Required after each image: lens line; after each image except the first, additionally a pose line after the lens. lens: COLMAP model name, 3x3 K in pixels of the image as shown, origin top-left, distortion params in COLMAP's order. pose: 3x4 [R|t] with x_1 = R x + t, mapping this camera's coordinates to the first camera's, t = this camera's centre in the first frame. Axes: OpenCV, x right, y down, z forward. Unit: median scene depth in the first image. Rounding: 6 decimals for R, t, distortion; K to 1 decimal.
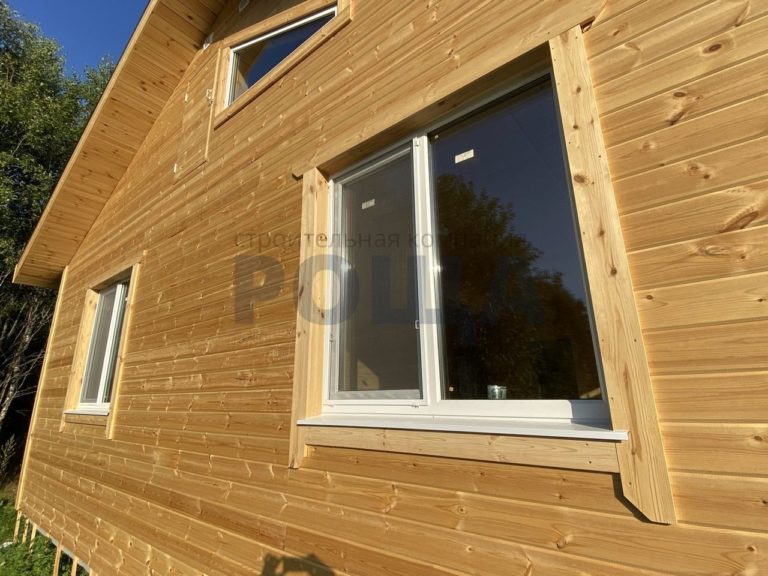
lens RADIAL K [[386.0, 0, 384.0], [0, 386.0, 288.0], [0, 0, 1]] dist [-0.014499, 0.000357]
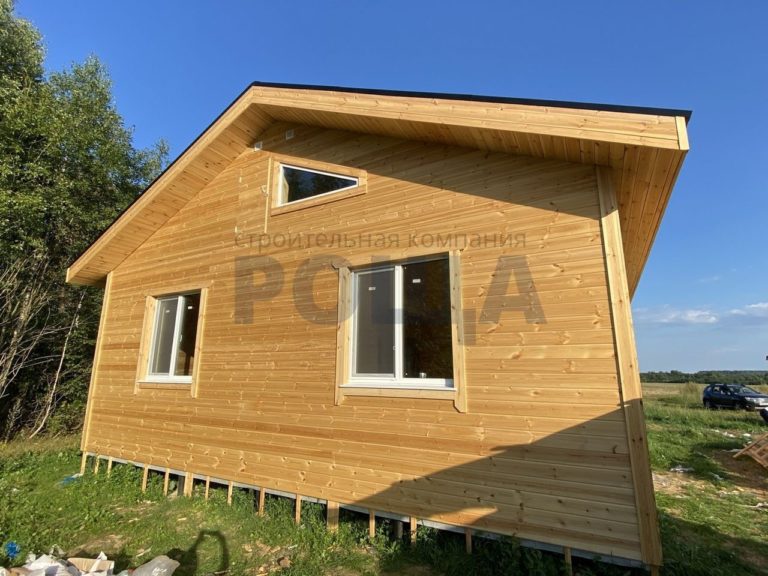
lens RADIAL K [[395.8, 0, 384.0], [0, 395.8, 288.0], [0, 0, 1]] dist [0.002584, -0.000332]
pose [[0.986641, 0.046991, 0.155982, -0.301834], [-0.058344, 0.995908, 0.069021, -0.355412], [-0.152101, -0.077199, 0.985345, -1.136557]]
